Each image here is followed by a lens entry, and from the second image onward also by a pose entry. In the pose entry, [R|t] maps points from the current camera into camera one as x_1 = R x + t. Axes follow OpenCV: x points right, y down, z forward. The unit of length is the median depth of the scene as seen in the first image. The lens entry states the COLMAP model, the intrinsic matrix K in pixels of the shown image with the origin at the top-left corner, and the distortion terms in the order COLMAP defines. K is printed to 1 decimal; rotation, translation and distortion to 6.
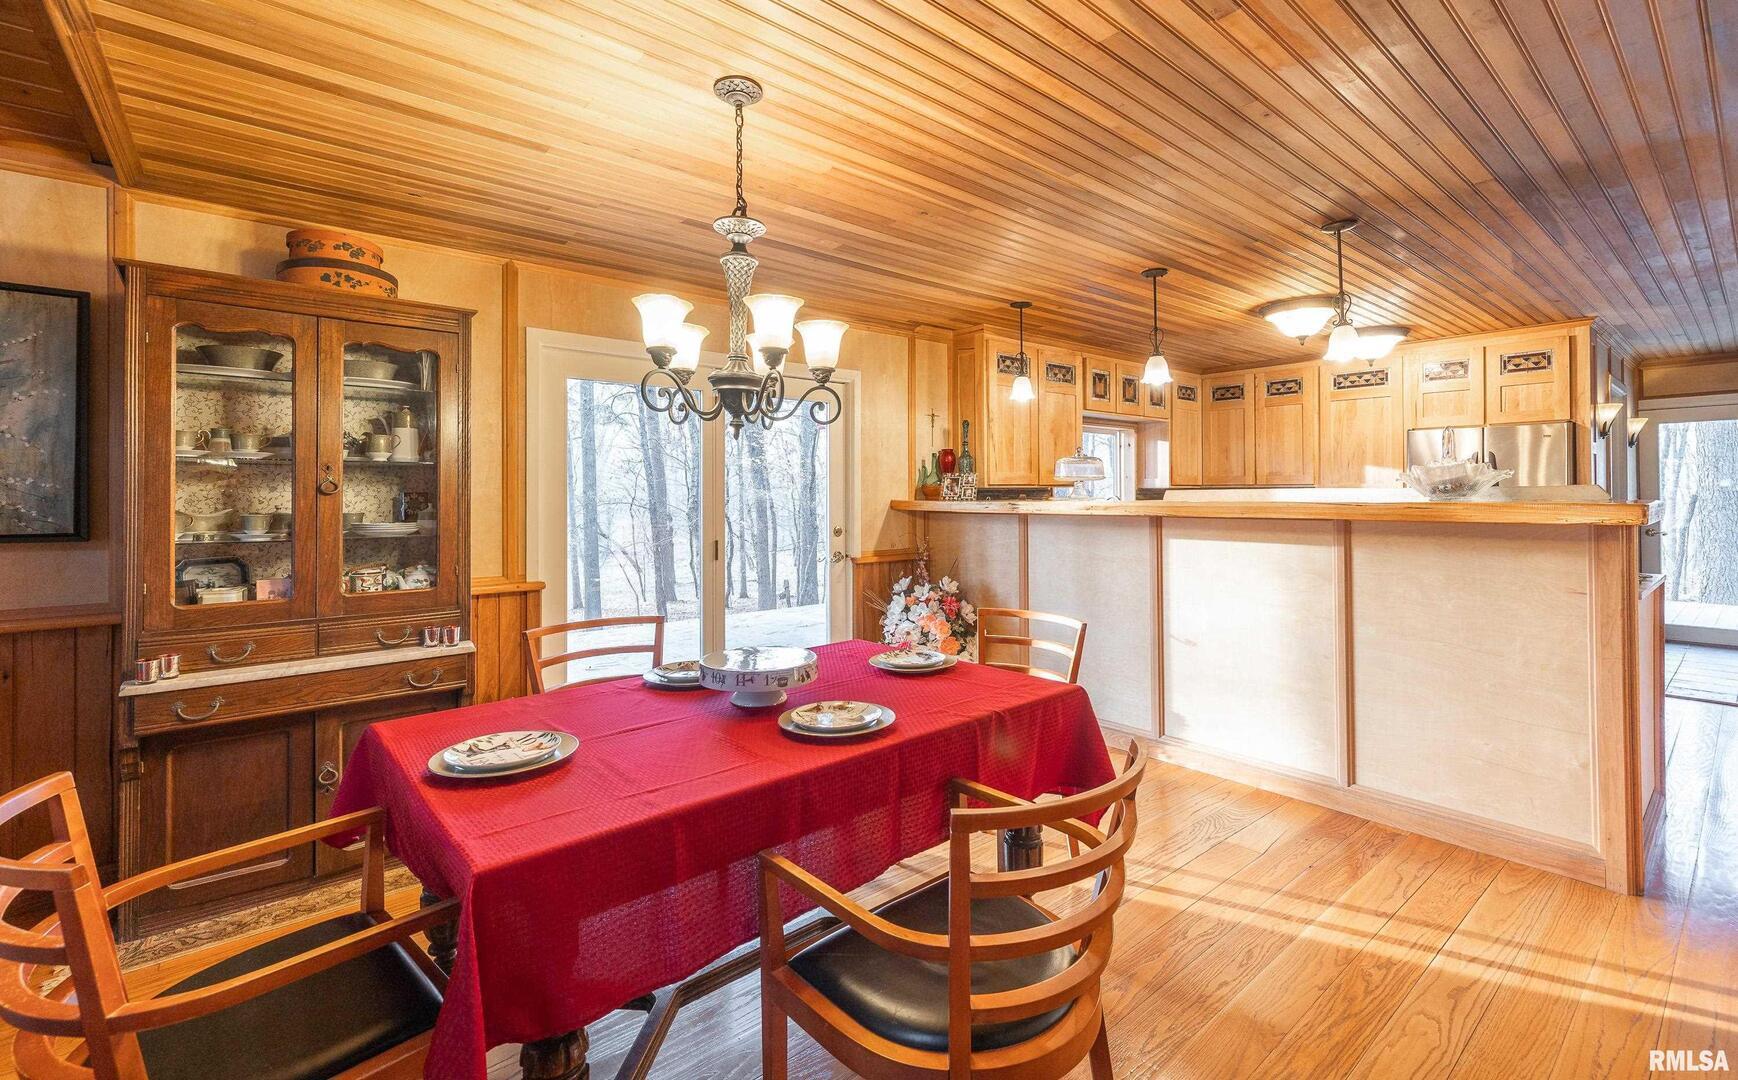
lens RADIAL K [[759.2, 0, 875.2], [0, 759.2, 487.0], [0, 0, 1]] dist [0.002909, 0.000158]
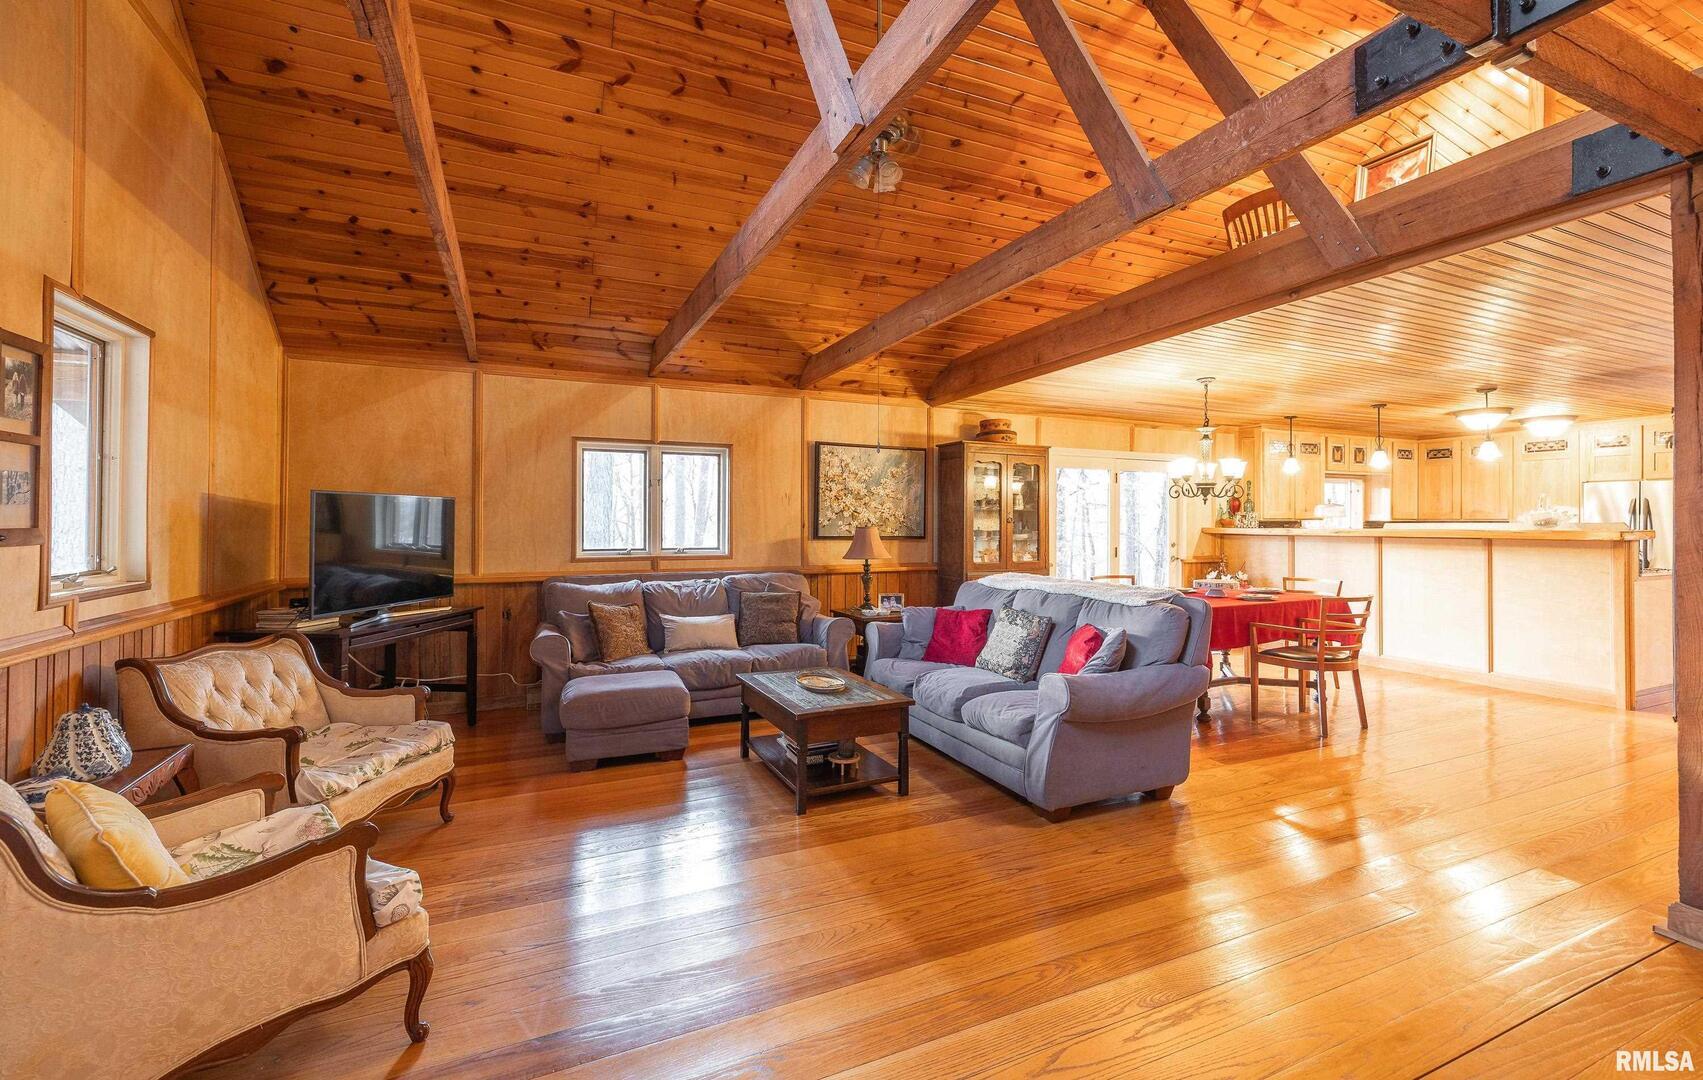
lens RADIAL K [[722.2, 0, 849.1], [0, 722.2, 518.9], [0, 0, 1]] dist [-0.003276, -0.000493]
pose [[0.960352, 0.004993, -0.278747, -0.306969], [-0.003777, 0.999981, 0.004898, -0.007353], [0.278766, -0.003651, 0.960352, -0.844798]]
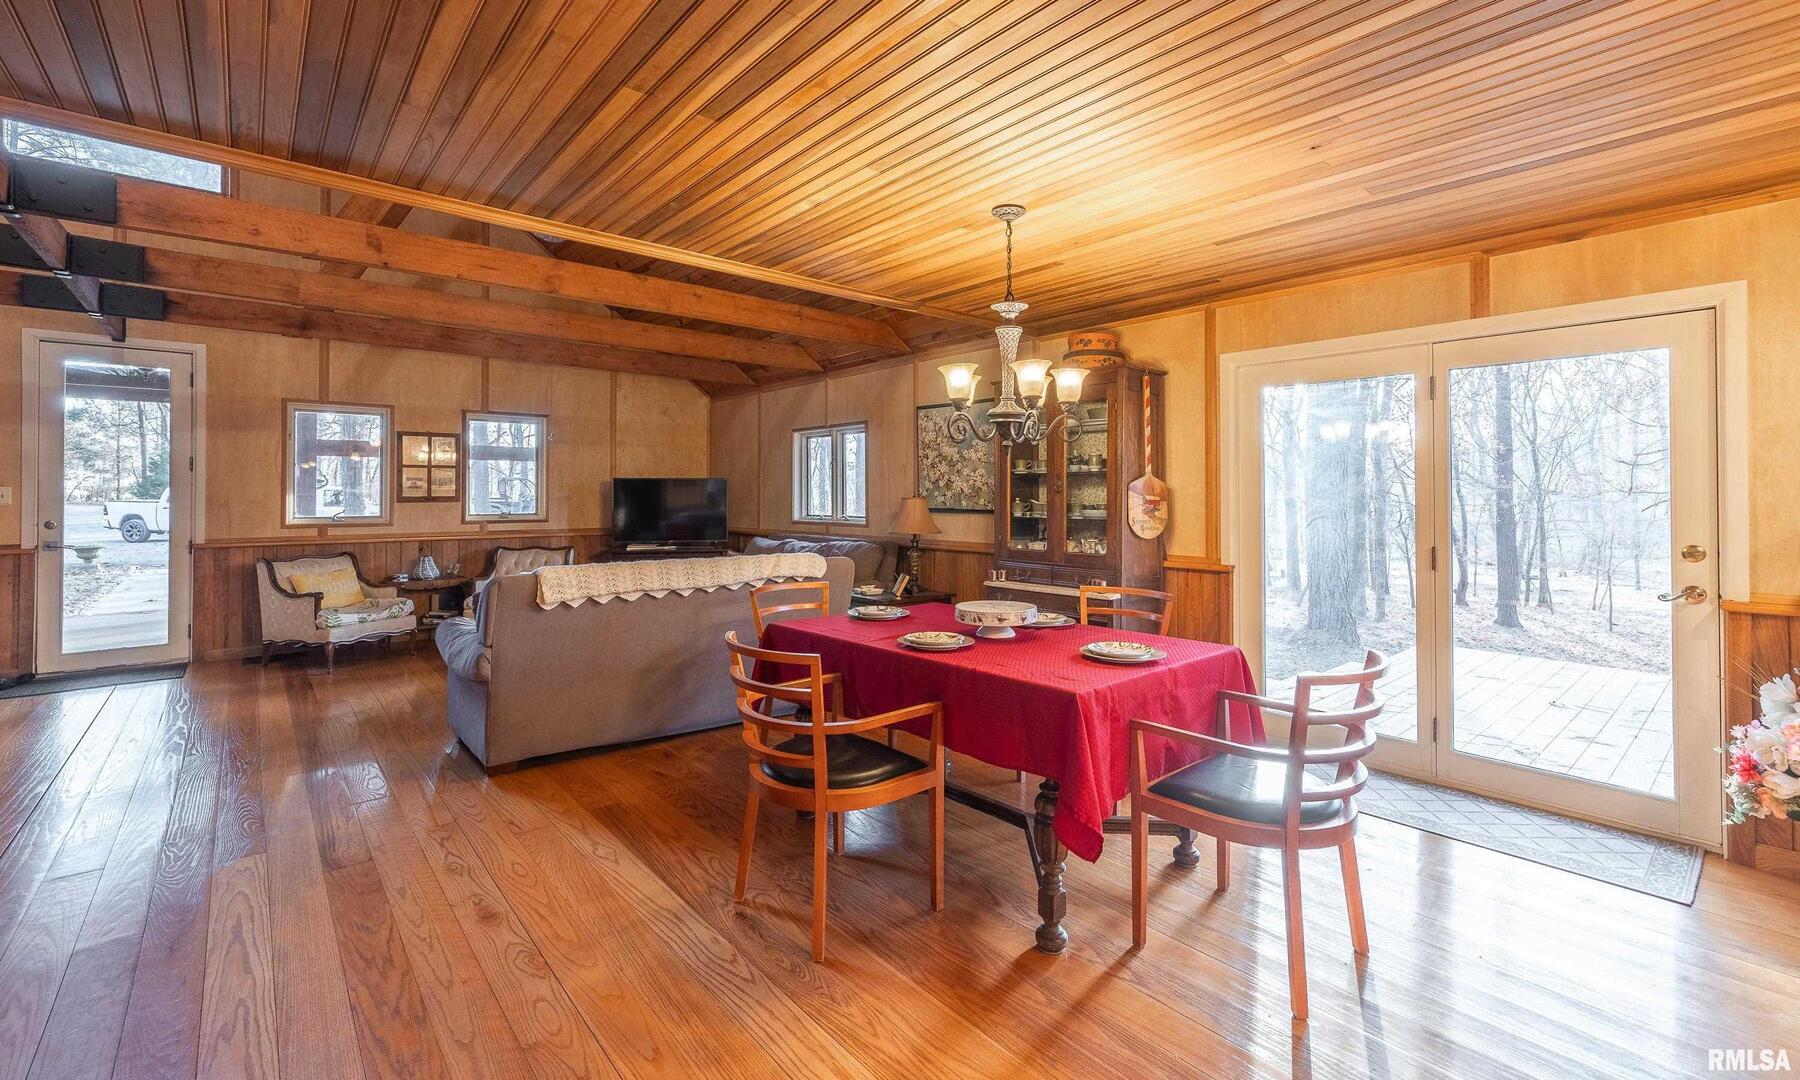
lens RADIAL K [[765.4, 0, 901.3], [0, 765.4, 487.0], [0, 0, 1]] dist [0.002177, 0.000215]
pose [[0.003477, -0.000577, -0.999994, 0.565659], [0.015770, 0.999876, -0.000522, -0.004428], [0.999870, -0.015768, 0.003485, 0.355945]]
